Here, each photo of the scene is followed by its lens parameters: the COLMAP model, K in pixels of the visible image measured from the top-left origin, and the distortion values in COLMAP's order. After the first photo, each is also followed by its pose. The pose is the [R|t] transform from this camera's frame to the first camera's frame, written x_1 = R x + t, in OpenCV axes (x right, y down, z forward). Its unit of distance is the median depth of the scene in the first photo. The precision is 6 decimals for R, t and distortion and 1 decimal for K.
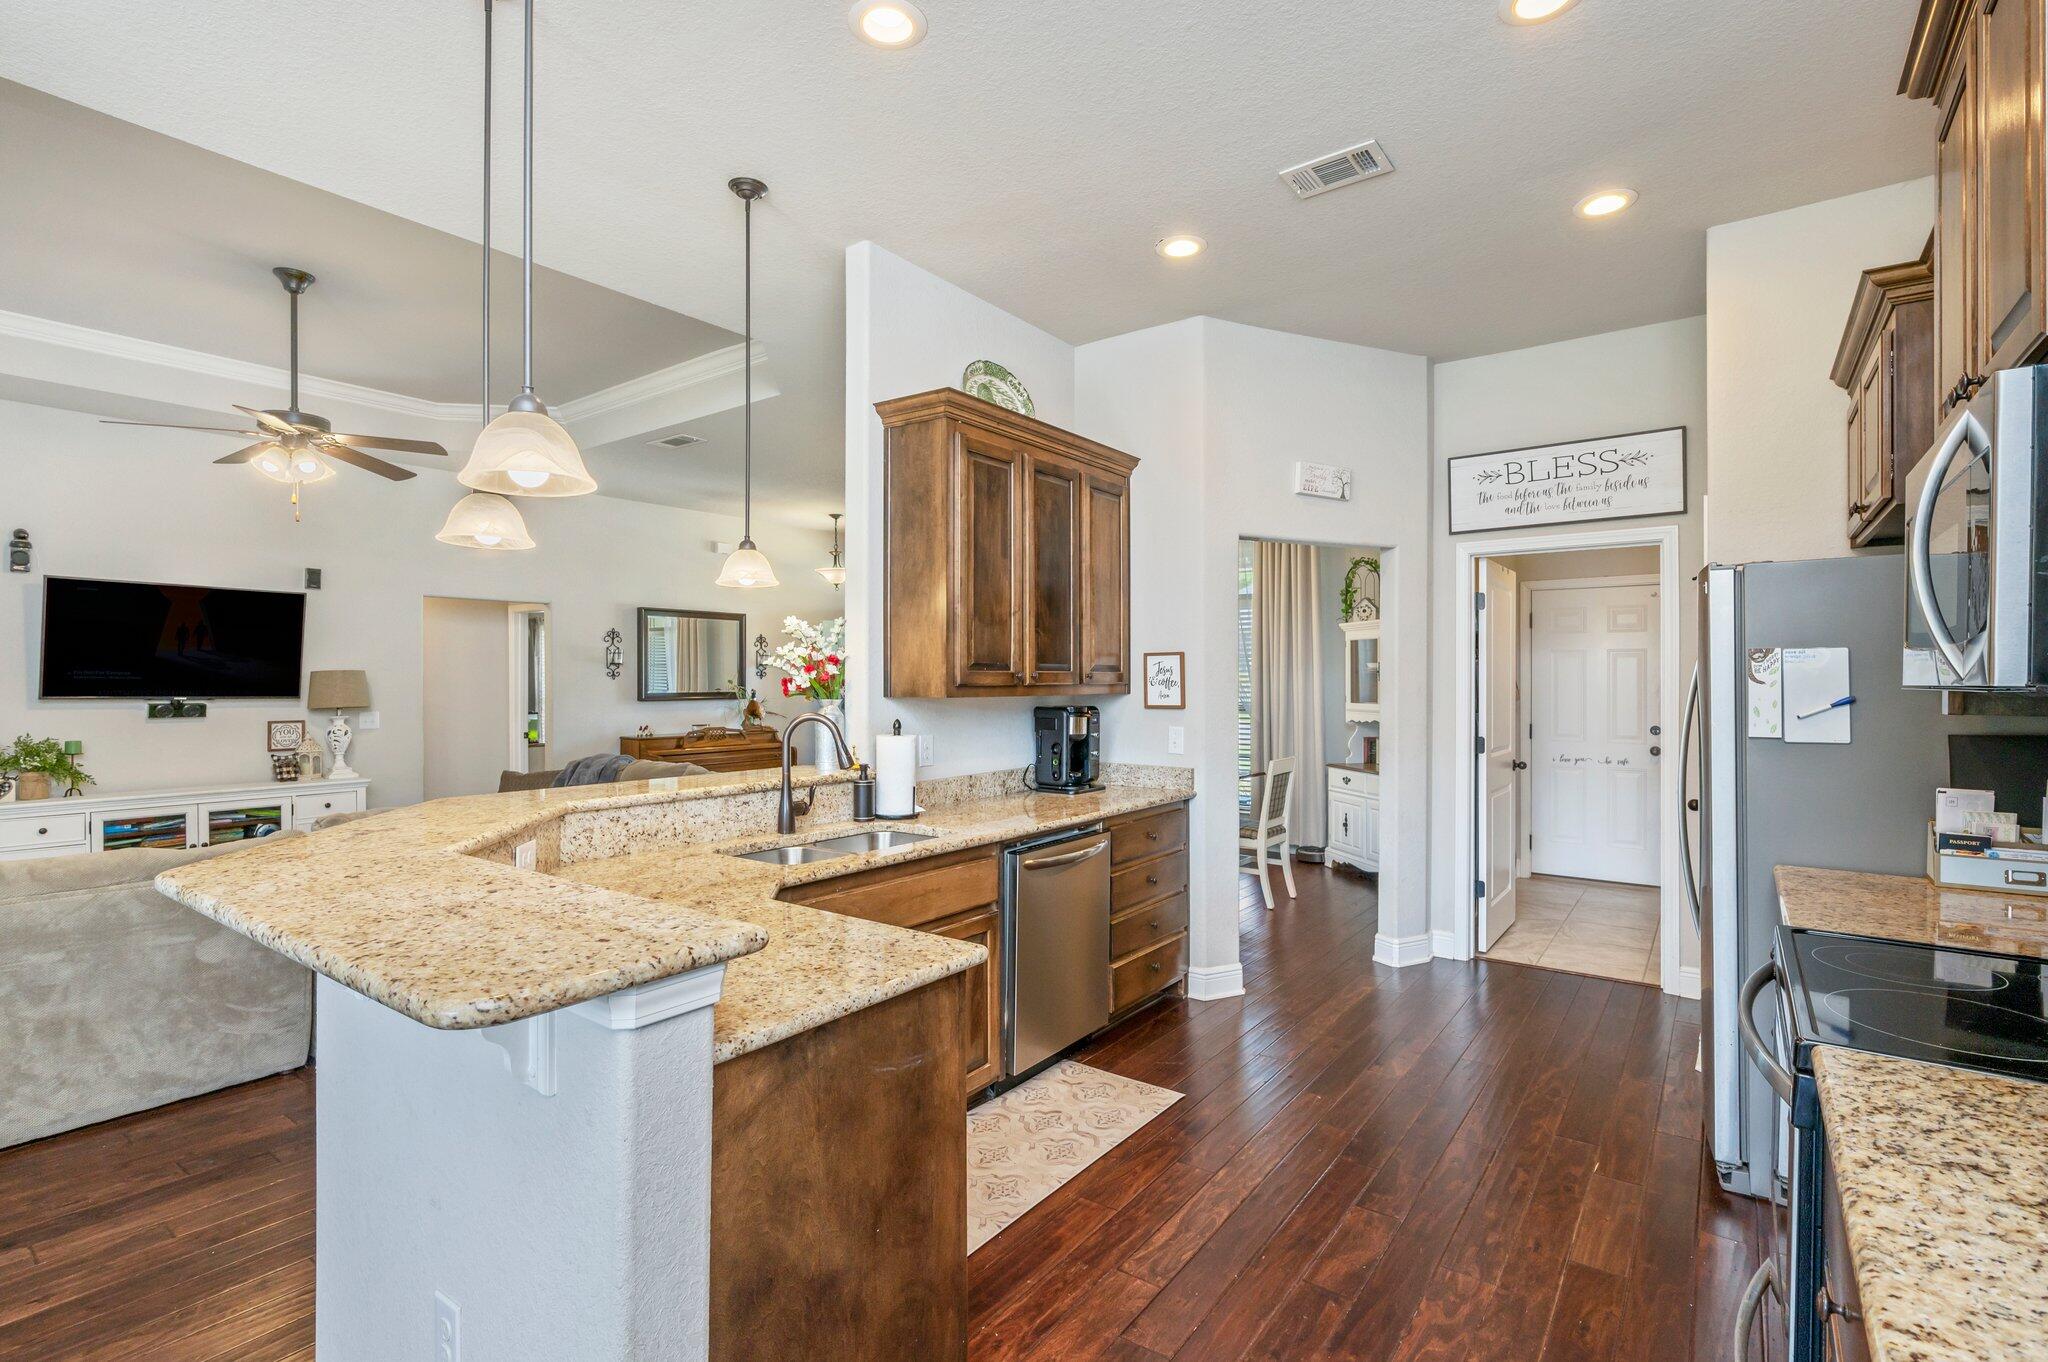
lens RADIAL K [[961.0, 0, 1028.8], [0, 961.0, 679.2], [0, 0, 1]] dist [0.000222, -0.004243]
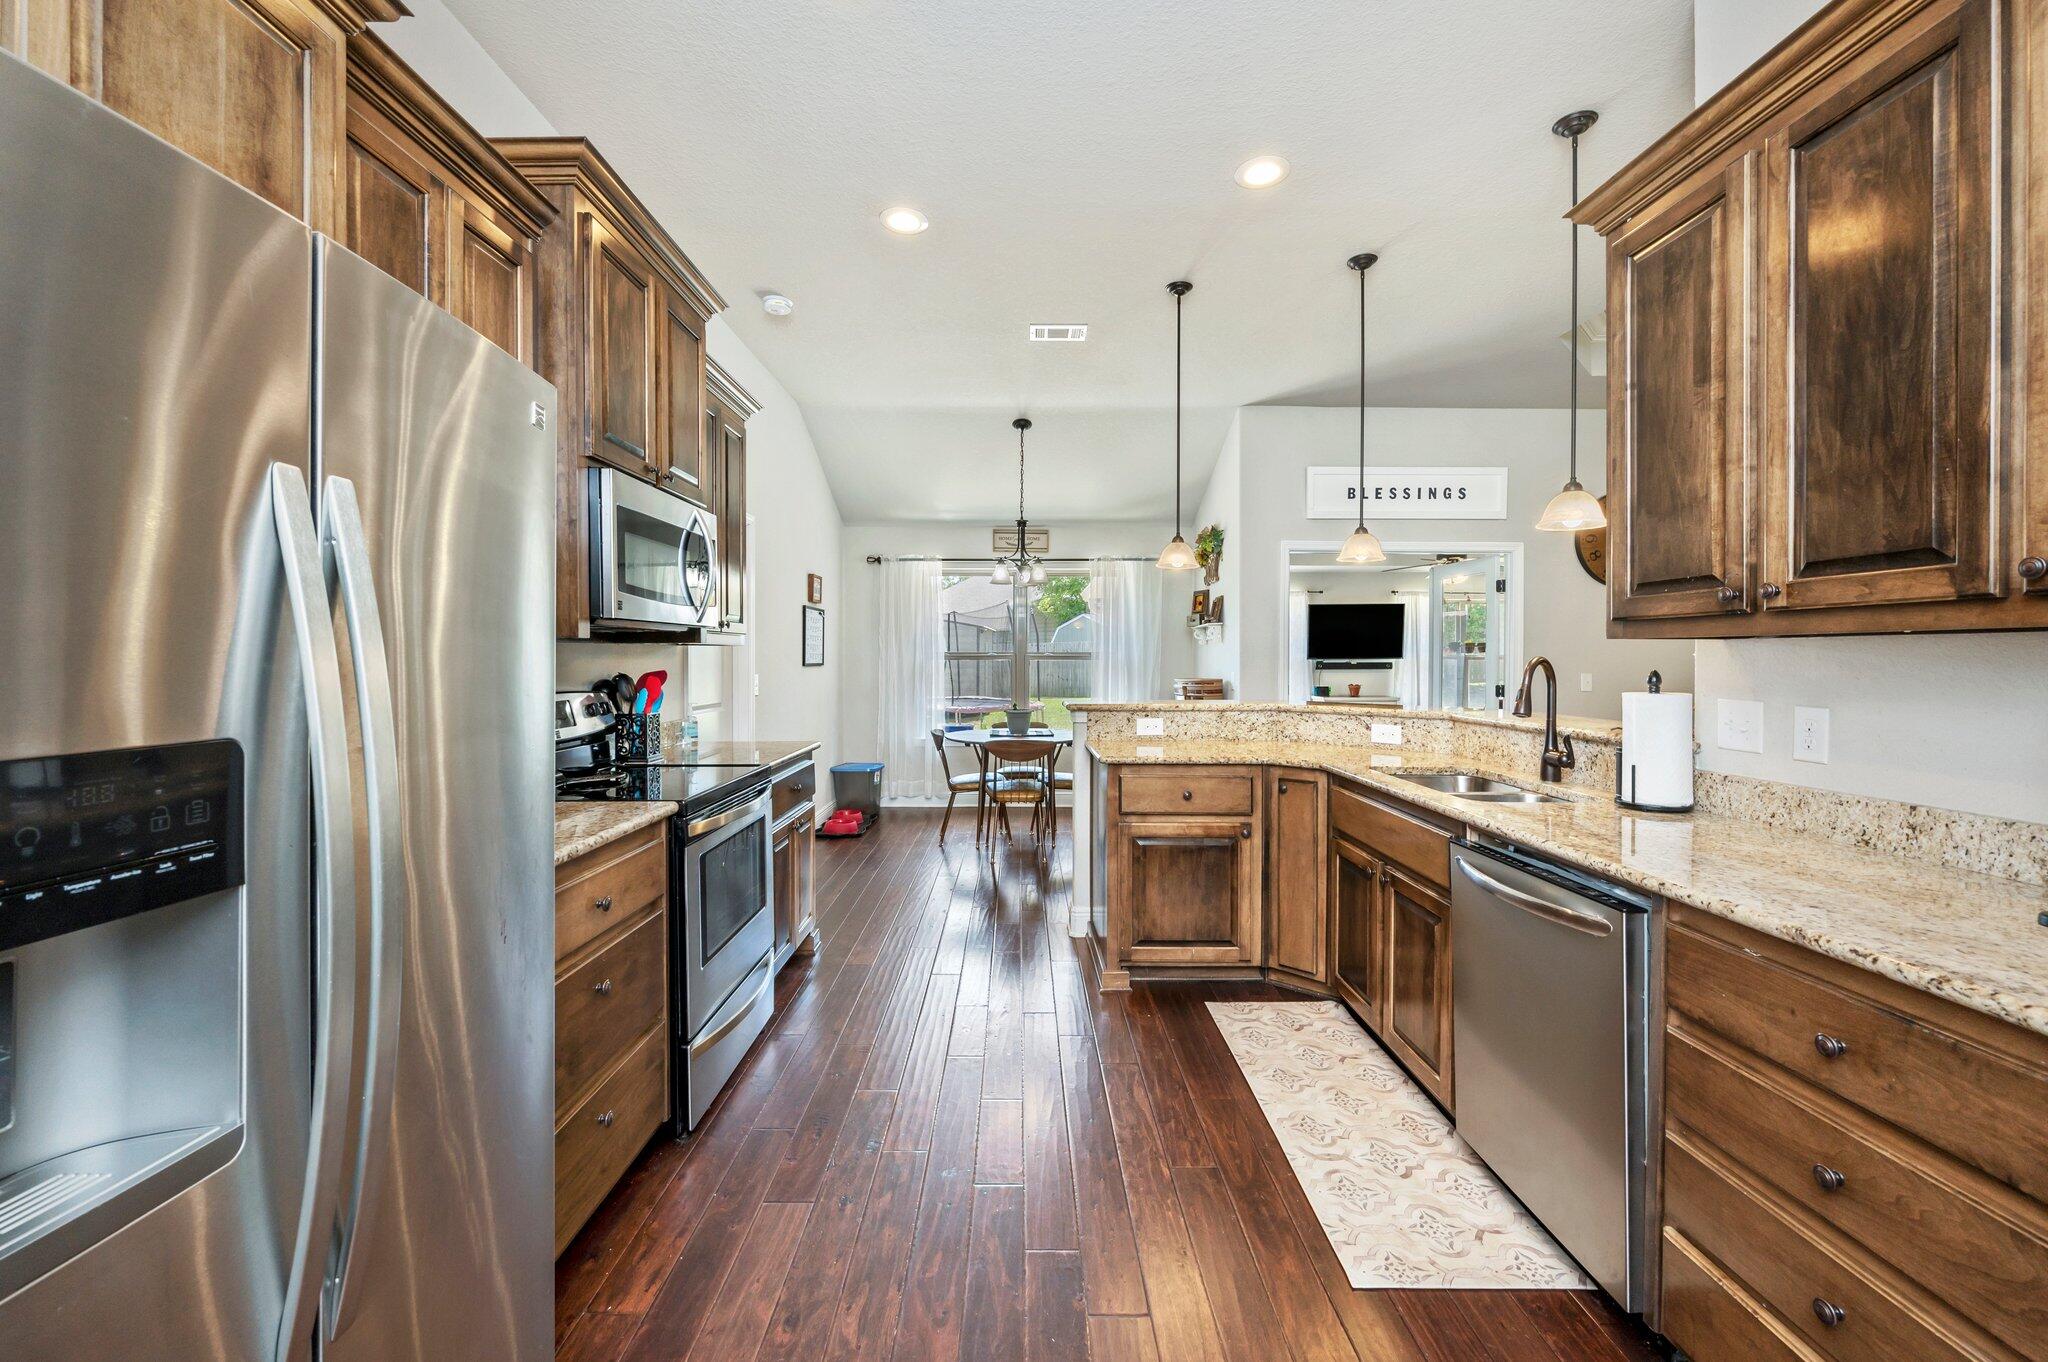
lens RADIAL K [[835.9, 0, 1026.2], [0, 835.9, 666.0], [0, 0, 1]] dist [-0.004831, 0.000448]
pose [[-0.794810, 0.005056, -0.606837, 0.456442], [-0.001854, 0.999940, 0.010759, 0.024656], [0.606855, 0.009676, -0.794753, 0.909640]]
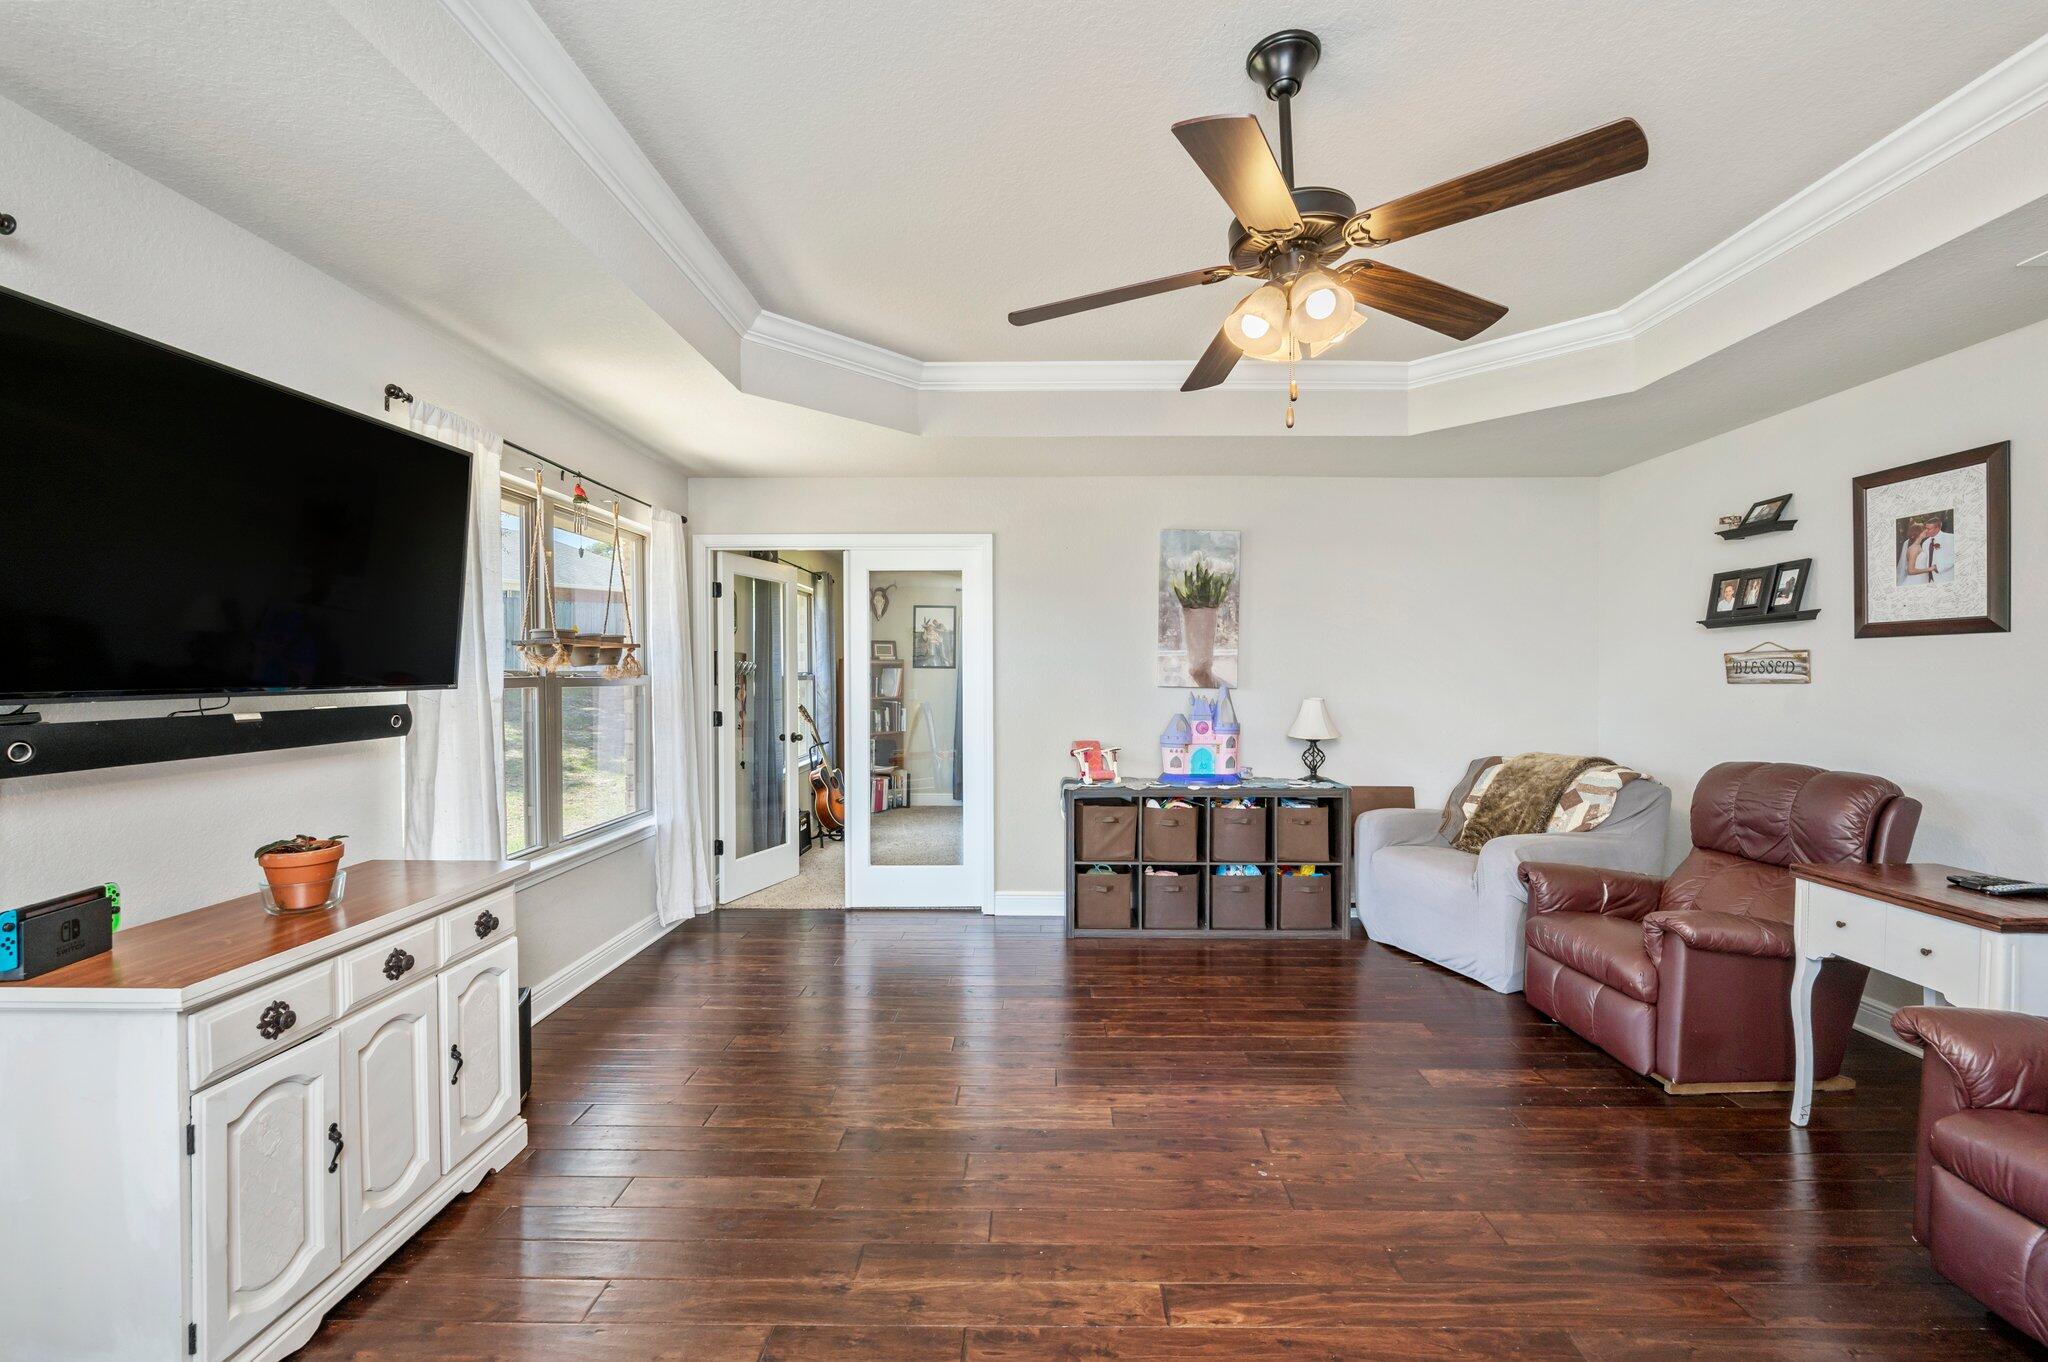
lens RADIAL K [[835.9, 0, 1029.3], [0, 835.9, 690.1], [0, 0, 1]] dist [-0.004831, 0.000448]
pose [[0.587654, 0.015376, -0.808966, -1.139844], [0.000003, 0.999819, 0.019005, 0.018161], [0.809113, -0.011171, 0.587548, -0.328765]]
